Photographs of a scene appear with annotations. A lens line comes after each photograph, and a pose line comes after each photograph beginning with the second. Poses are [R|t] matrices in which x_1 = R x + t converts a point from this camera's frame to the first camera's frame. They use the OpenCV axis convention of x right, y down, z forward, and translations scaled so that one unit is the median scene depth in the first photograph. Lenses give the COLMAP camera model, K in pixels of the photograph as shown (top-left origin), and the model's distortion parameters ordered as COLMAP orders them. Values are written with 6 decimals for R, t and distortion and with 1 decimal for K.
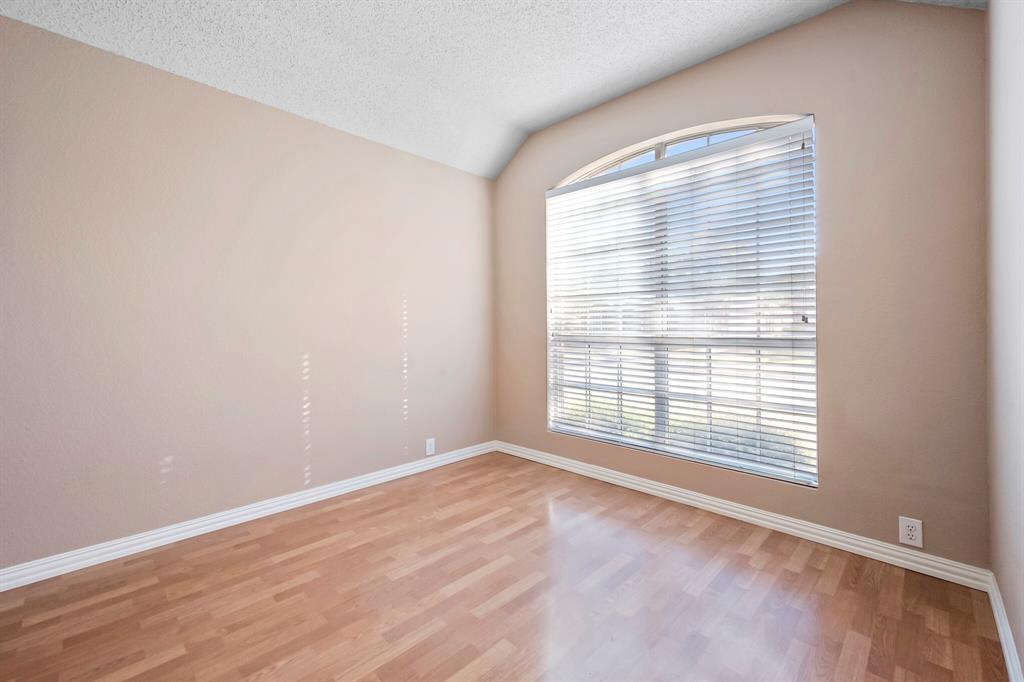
lens RADIAL K [[425.4, 0, 515.4], [0, 425.4, 327.6], [0, 0, 1]] dist [0.001828, 0.000022]
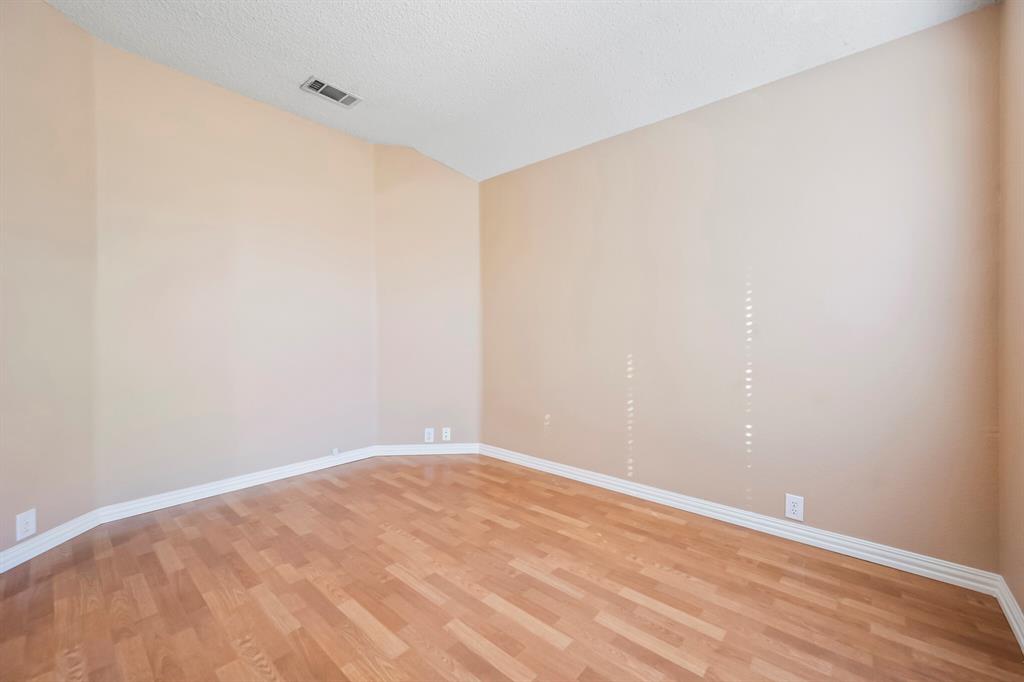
lens RADIAL K [[412.1, 0, 520.9], [0, 412.1, 334.2], [0, 0, 1]] dist [0.003546, -0.000961]
pose [[0.065740, 0.013100, -0.997751, 0.512692], [0.003019, 0.999907, 0.013327, -0.000485], [0.997832, -0.003888, 0.065694, 0.661351]]
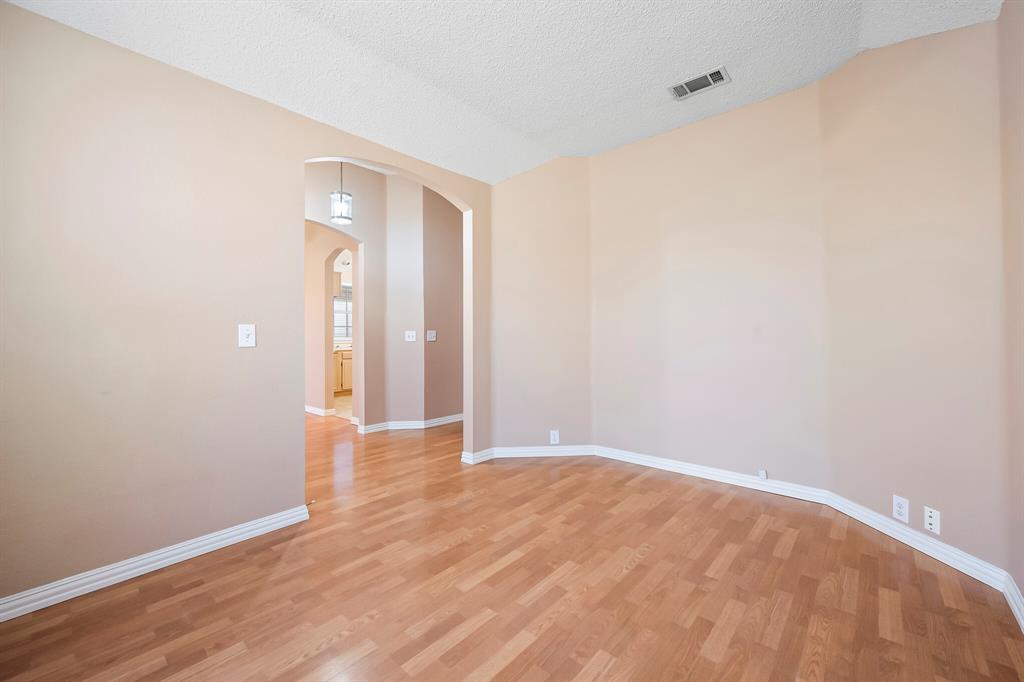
lens RADIAL K [[412.1, 0, 517.7], [0, 412.1, 316.0], [0, 0, 1]] dist [0.003546, -0.000961]
pose [[-0.998478, 0.011665, -0.053904, -0.067543], [0.014538, 0.998477, -0.053213, 0.007459], [0.053201, -0.053915, -0.997127, 1.226281]]
